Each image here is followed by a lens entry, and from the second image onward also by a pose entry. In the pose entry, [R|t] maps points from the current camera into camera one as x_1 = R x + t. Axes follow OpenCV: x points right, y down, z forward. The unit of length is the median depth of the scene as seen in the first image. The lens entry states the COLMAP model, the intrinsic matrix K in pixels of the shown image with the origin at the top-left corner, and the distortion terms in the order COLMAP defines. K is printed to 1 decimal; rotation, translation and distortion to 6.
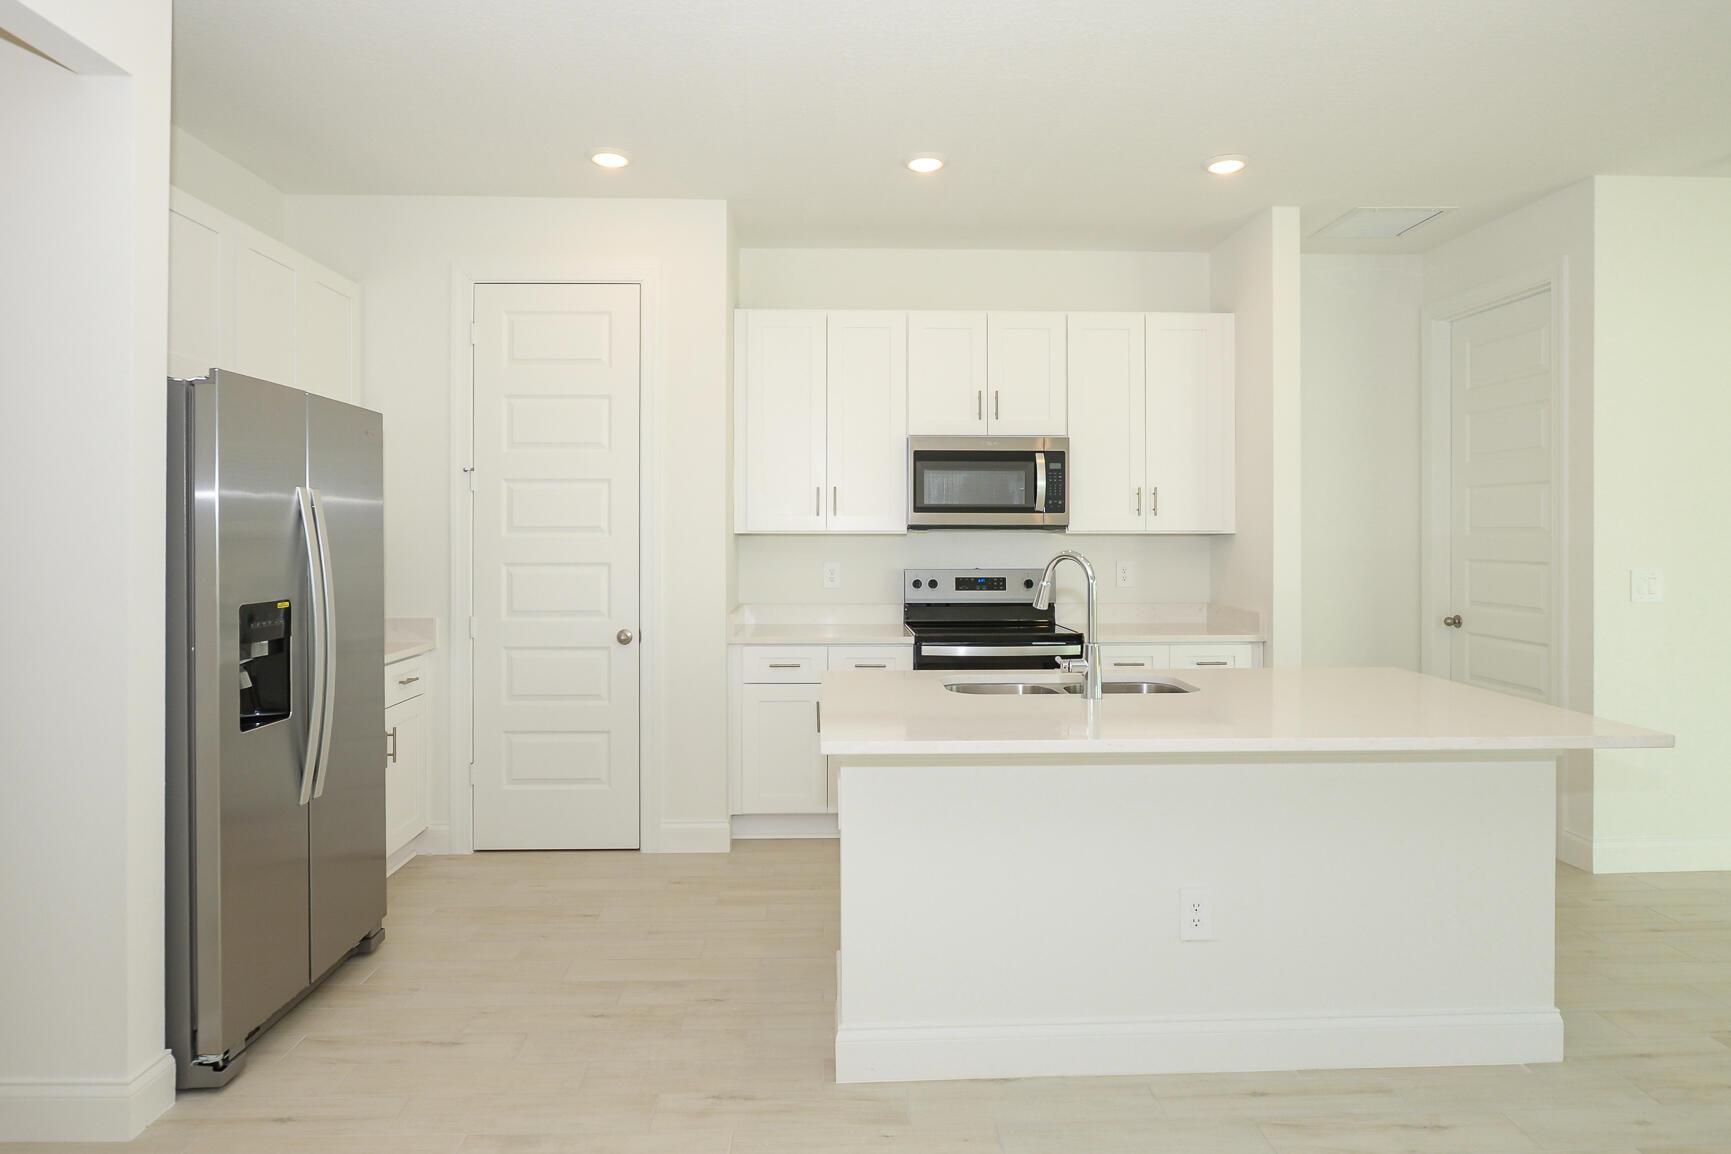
lens RADIAL K [[999.9, 0, 856.1], [0, 999.9, 532.7], [0, 0, 1]] dist [-0.014165, 0.002402]
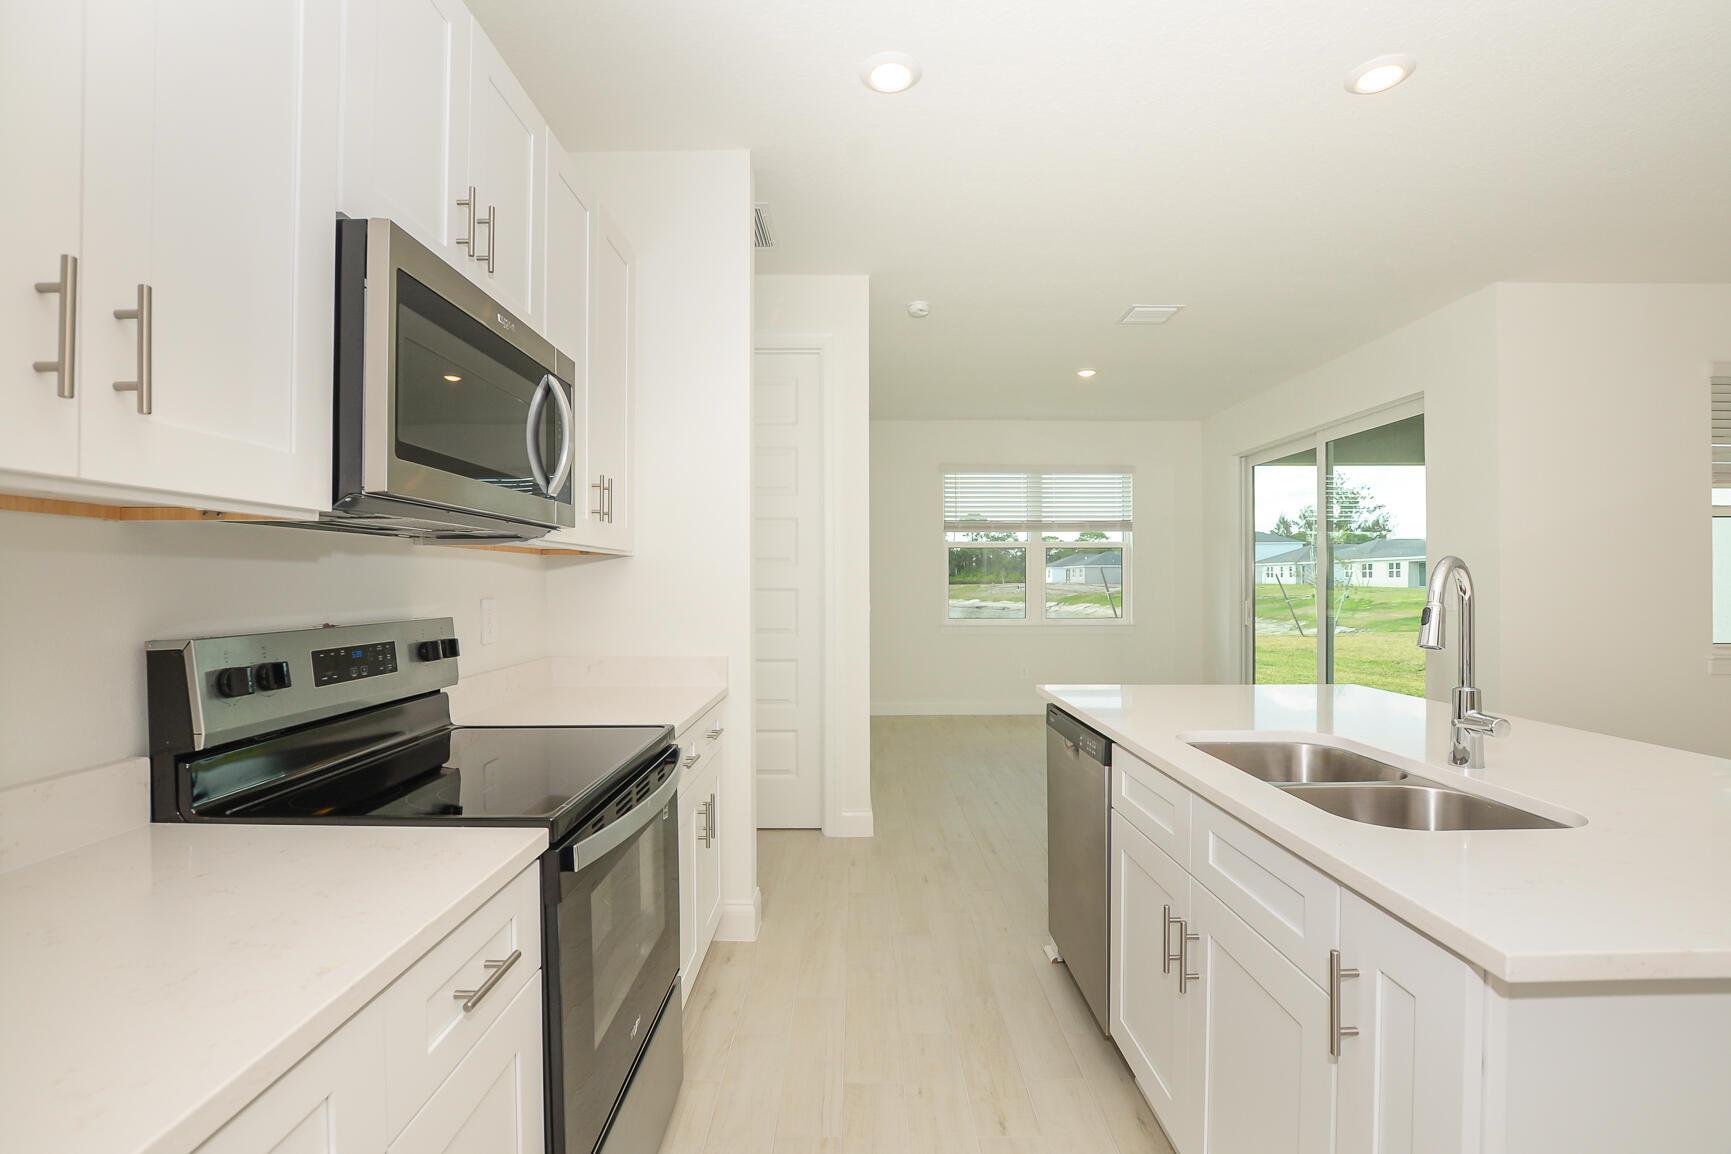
lens RADIAL K [[768.5, 0, 865.0], [0, 768.5, 584.2], [0, 0, 1]] dist [-0.025095, 0.000931]
pose [[0.029039, -0.003935, 0.999571, -0.183637], [0.001652, 0.999991, 0.003889, 0.020419], [-0.999577, 0.001538, 0.029045, 0.839492]]
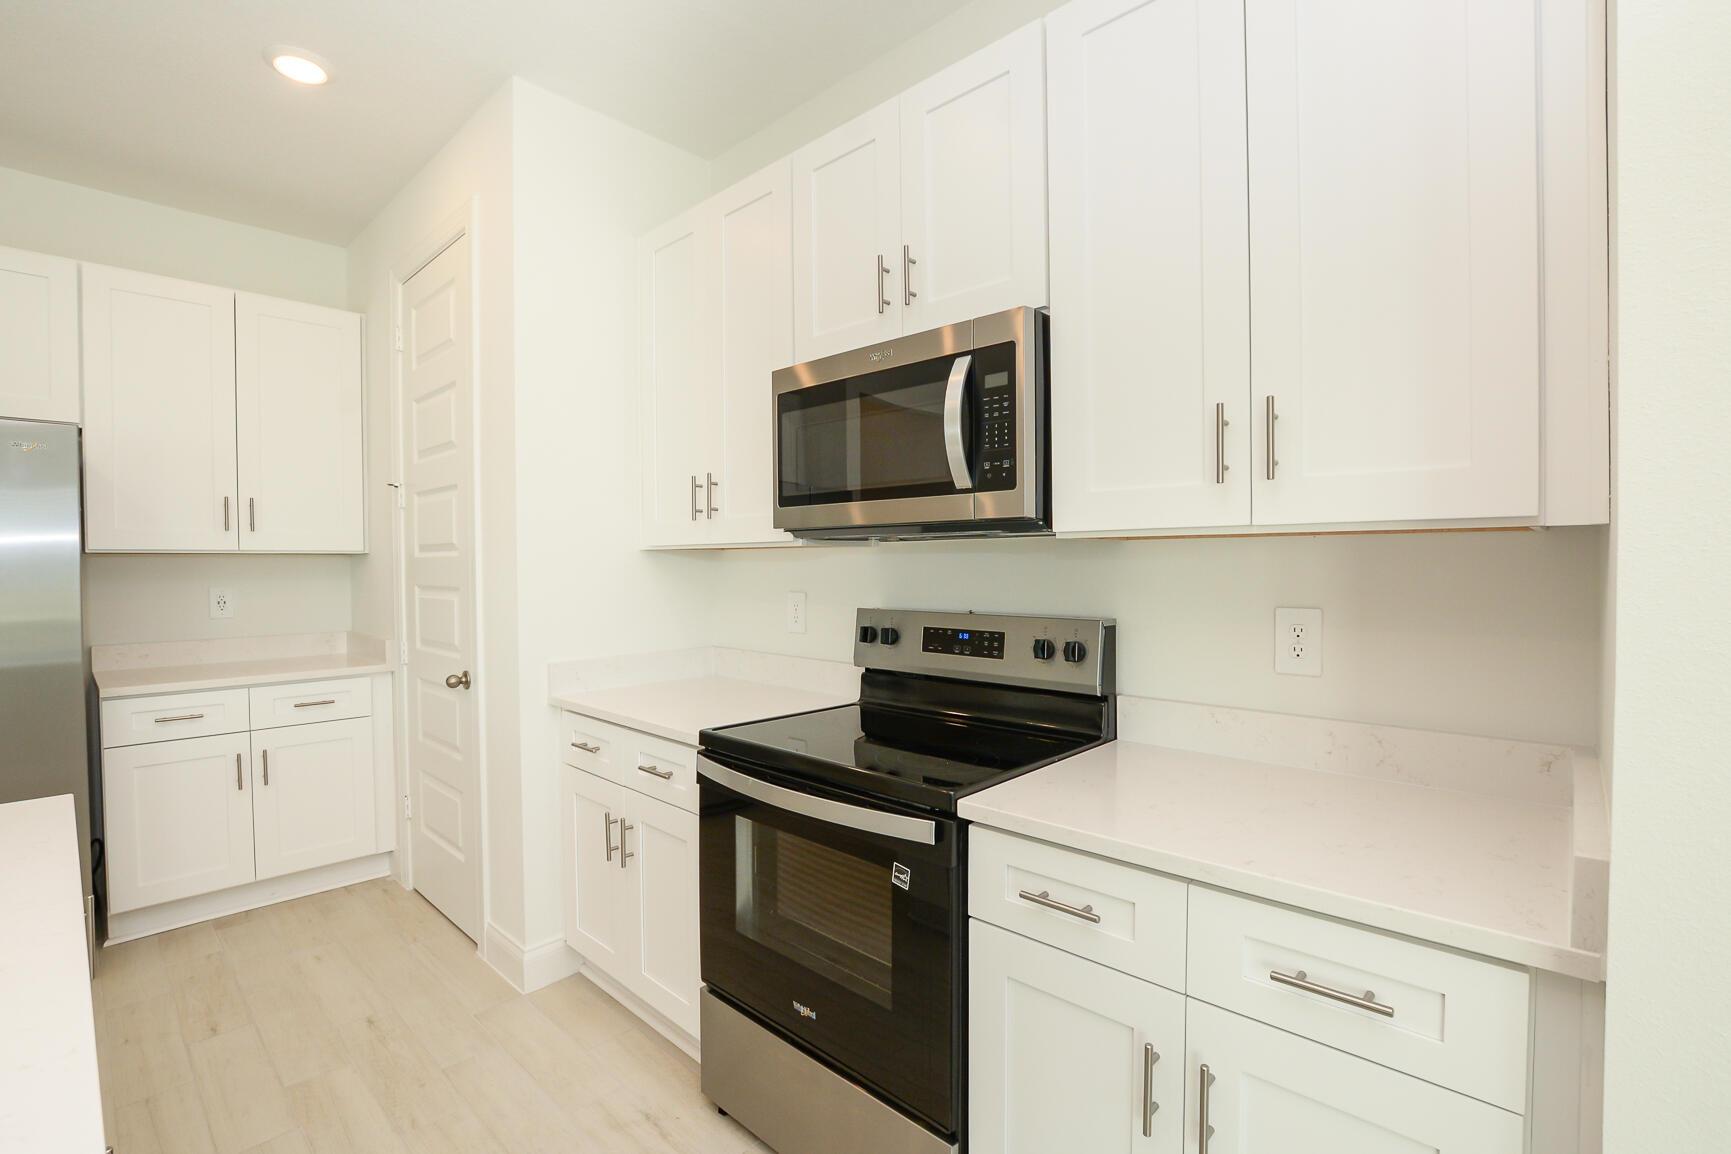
lens RADIAL K [[768.5, 0, 858.2], [0, 768.5, 574.1], [0, 0, 1]] dist [-0.025095, 0.000931]
pose [[0.701353, 0.005454, -0.712793, 0.392365], [0.003670, 0.999930, 0.011261, 0.012201], [0.712805, -0.010514, 0.701284, 0.729284]]
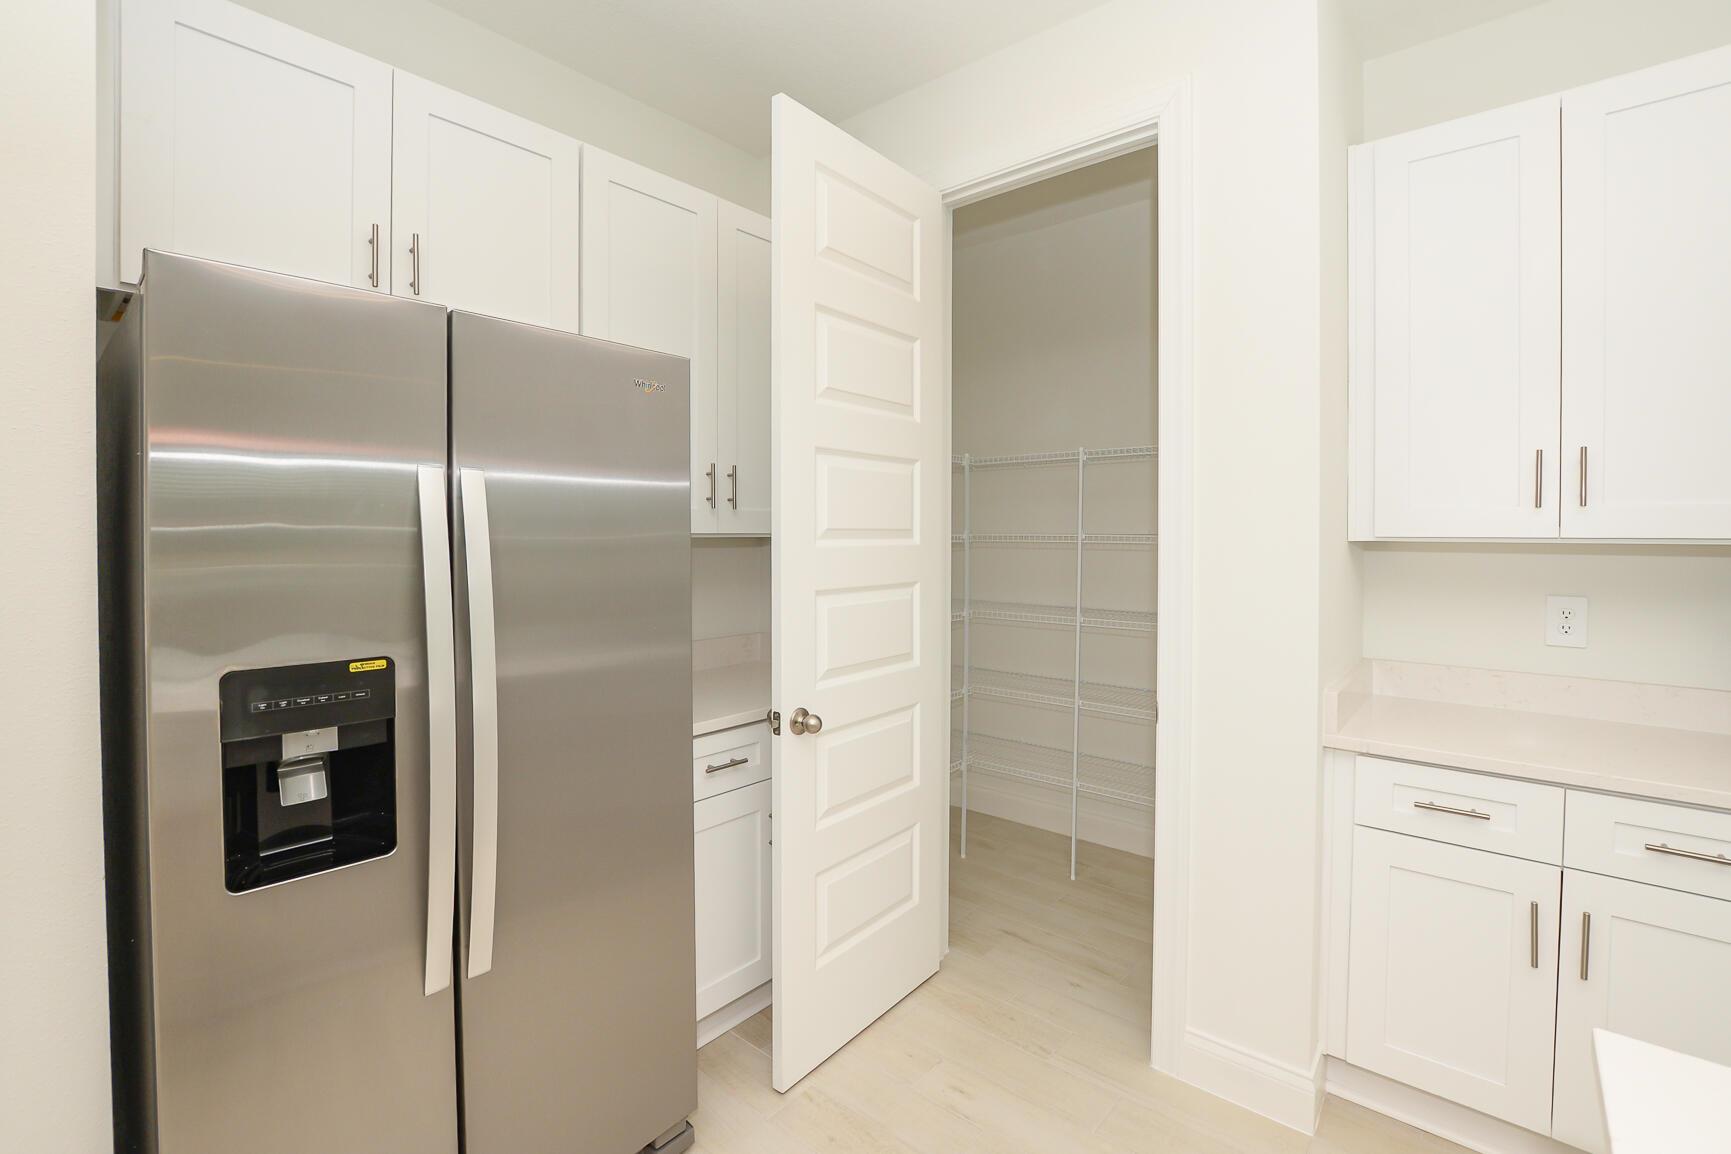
lens RADIAL K [[768.5, 0, 871.8], [0, 768.5, 538.5], [0, 0, 1]] dist [-0.025095, 0.000931]
pose [[0.732715, 0.009469, -0.680470, -0.025898], [-0.000954, 0.999916, 0.012888, -0.005798], [0.680535, -0.008794, 0.732663, 0.502632]]
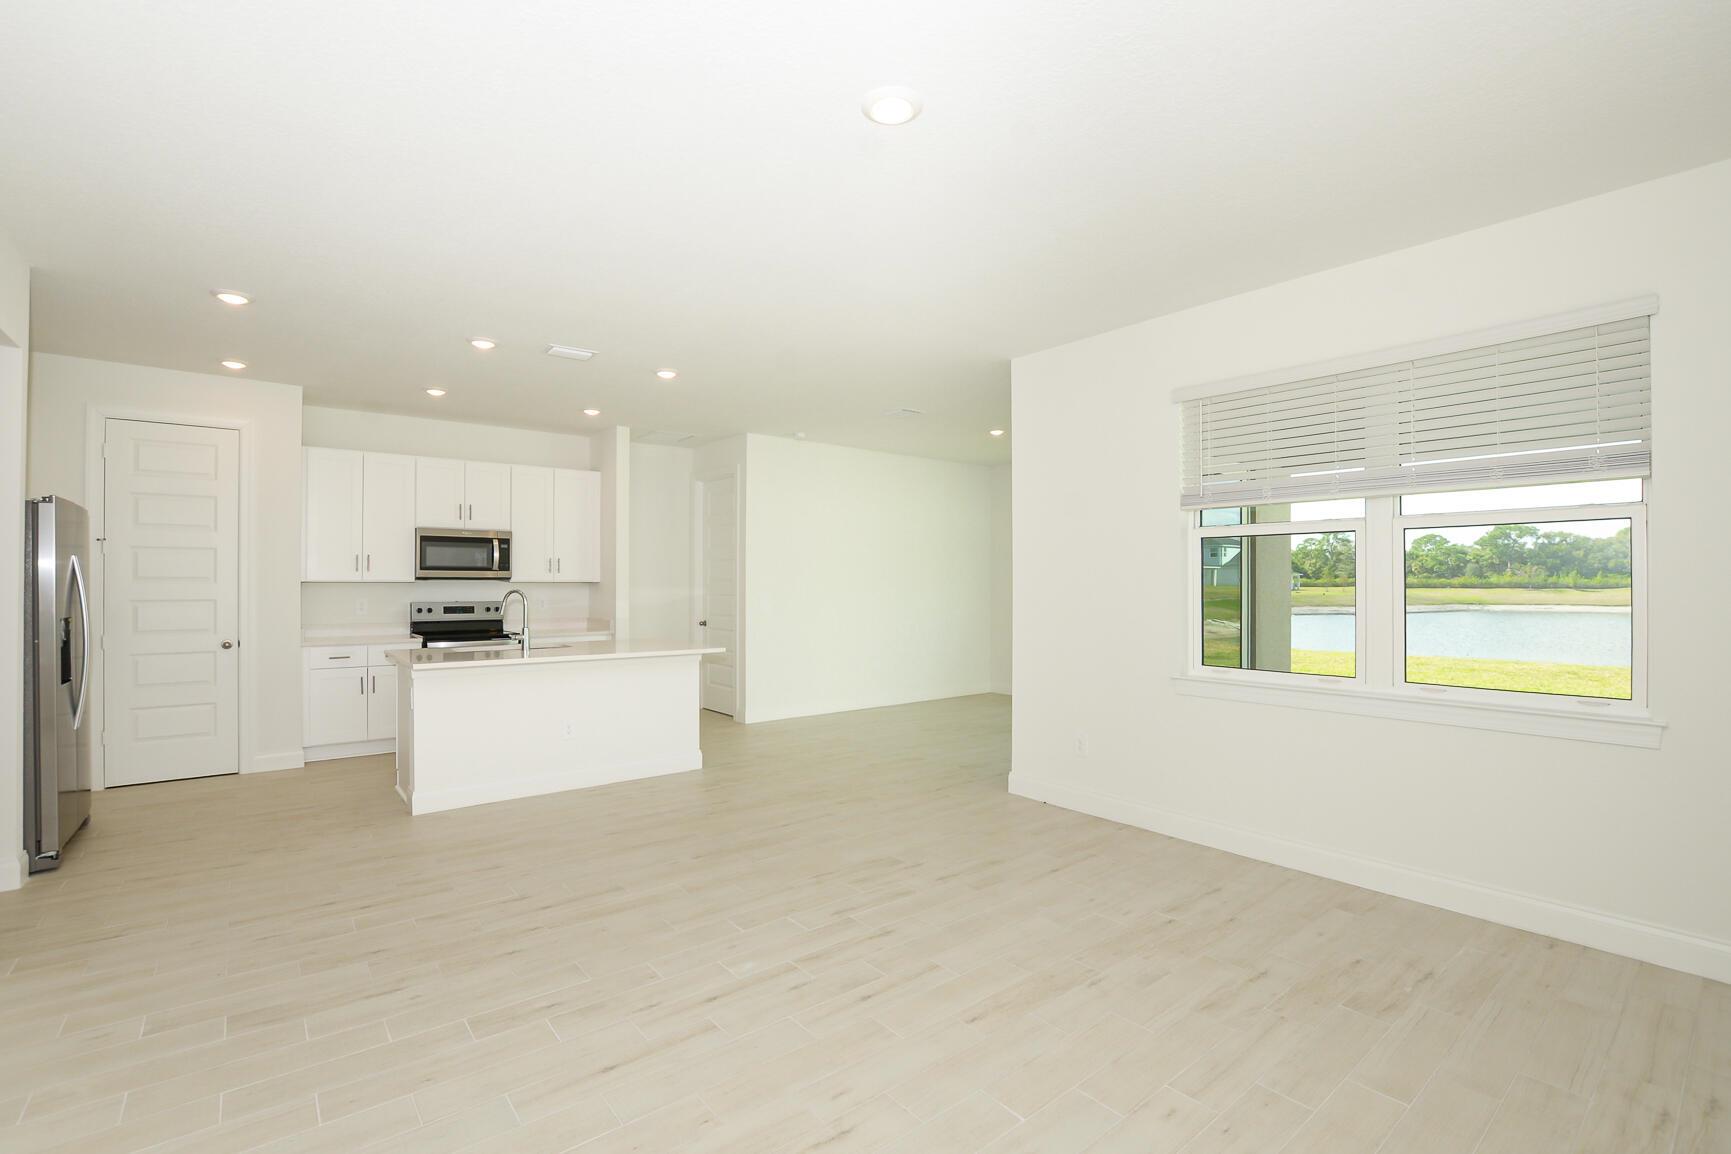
lens RADIAL K [[768.5, 0, 860.6], [0, 768.5, 579.2], [0, 0, 1]] dist [-0.025095, 0.000931]
pose [[0.796167, 0.002888, 0.605070, -0.139266], [-0.000948, 0.999993, -0.003524, 0.000238], [-0.605076, 0.002232, 0.796165, -0.561262]]
